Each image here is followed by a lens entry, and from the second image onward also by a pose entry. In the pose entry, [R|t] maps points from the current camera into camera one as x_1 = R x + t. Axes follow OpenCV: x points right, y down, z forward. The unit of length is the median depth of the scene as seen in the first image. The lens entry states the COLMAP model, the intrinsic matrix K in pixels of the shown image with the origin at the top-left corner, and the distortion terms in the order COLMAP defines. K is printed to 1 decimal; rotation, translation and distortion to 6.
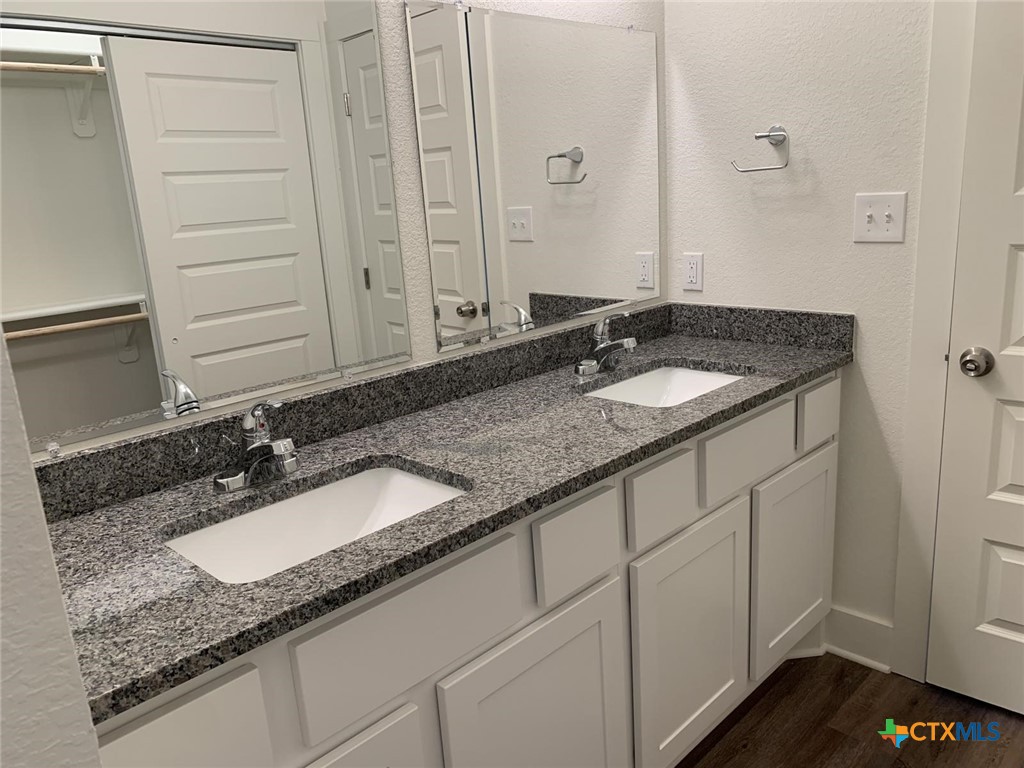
lens RADIAL K [[786.6, 0, 512.0], [0, 786.6, 384.0], [0, 0, 1]] dist [0.005091, 0.002608]
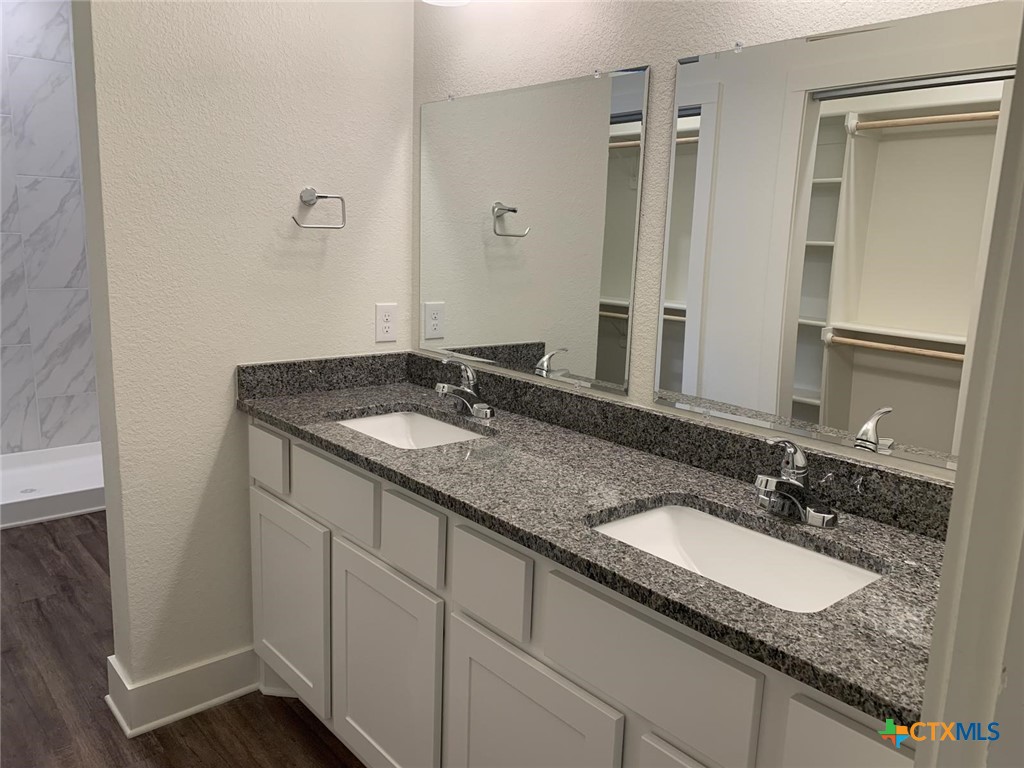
lens RADIAL K [[739.9, 0, 512.4], [0, 739.9, 421.0], [0, 0, 1]] dist [0.139064, -0.000324]
pose [[-0.052607, 0.302218, -0.951786, 0.947962], [-0.282994, 0.909522, 0.304439, -0.293665], [0.957678, 0.285366, 0.037678, 0.918047]]
